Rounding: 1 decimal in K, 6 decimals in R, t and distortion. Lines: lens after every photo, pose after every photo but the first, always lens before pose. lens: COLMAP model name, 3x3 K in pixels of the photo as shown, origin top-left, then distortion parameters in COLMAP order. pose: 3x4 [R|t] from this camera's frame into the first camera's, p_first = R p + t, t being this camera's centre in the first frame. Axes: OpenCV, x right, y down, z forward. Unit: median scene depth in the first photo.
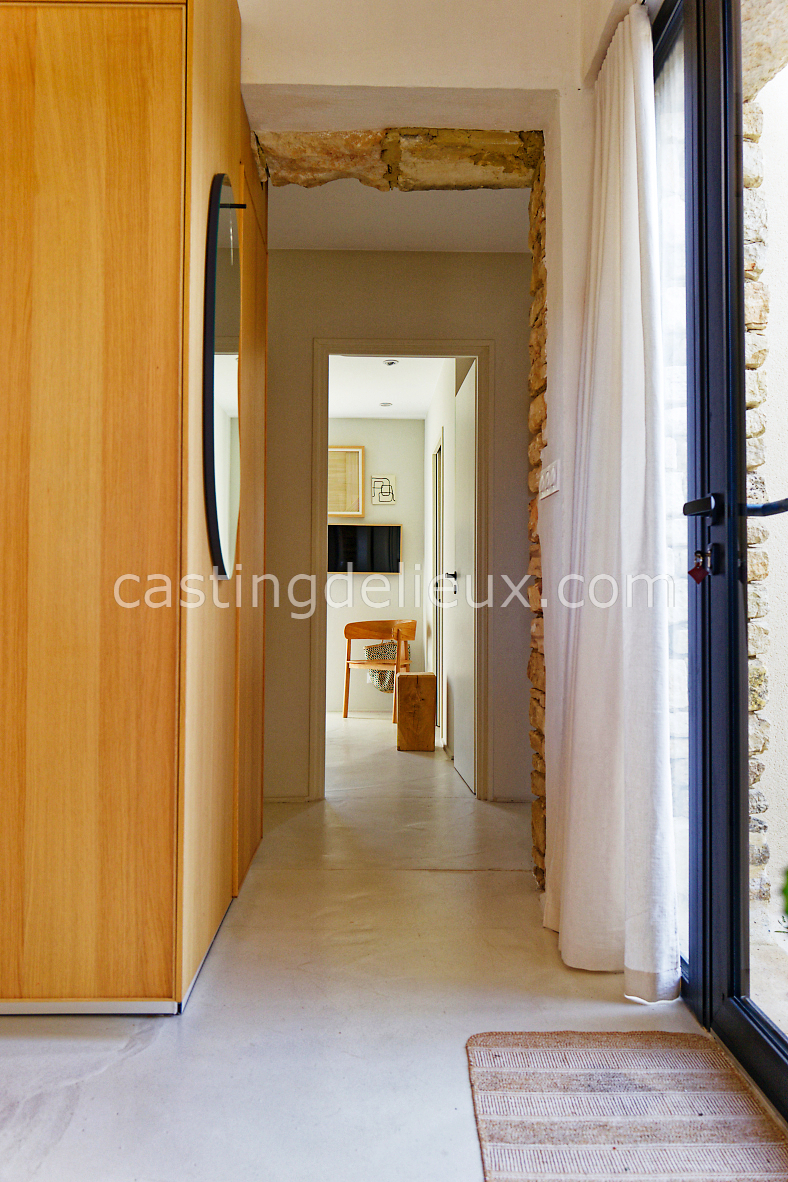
lens RADIAL K [[879.7, 0, 398.1], [0, 879.7, 596.6], [0, 0, 1]] dist [0.008551, -0.010239]
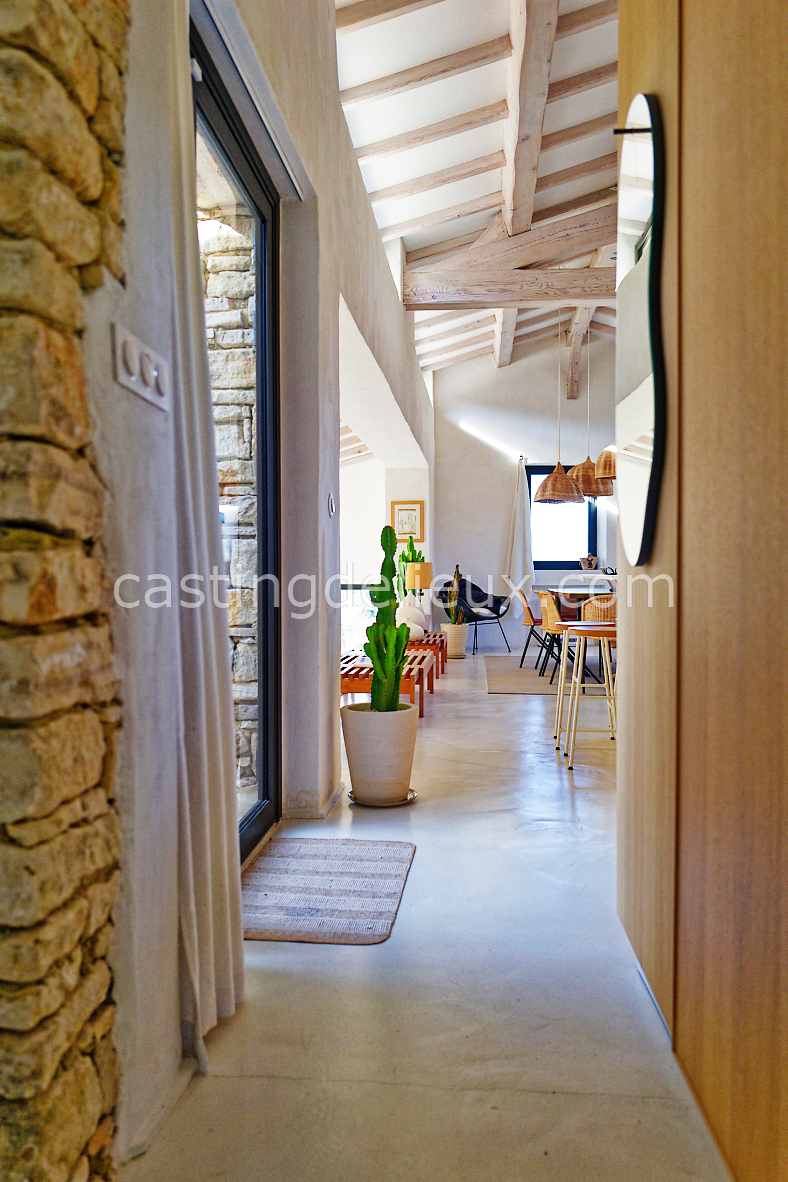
lens RADIAL K [[879.7, 0, 398.1], [0, 879.7, 596.6], [0, 0, 1]] dist [0.008551, -0.010239]
pose [[-0.994307, -0.004567, 0.106458, -0.075112], [-0.002219, 0.999752, 0.022166, -0.011475], [-0.106533, 0.021804, -0.994070, 2.450363]]
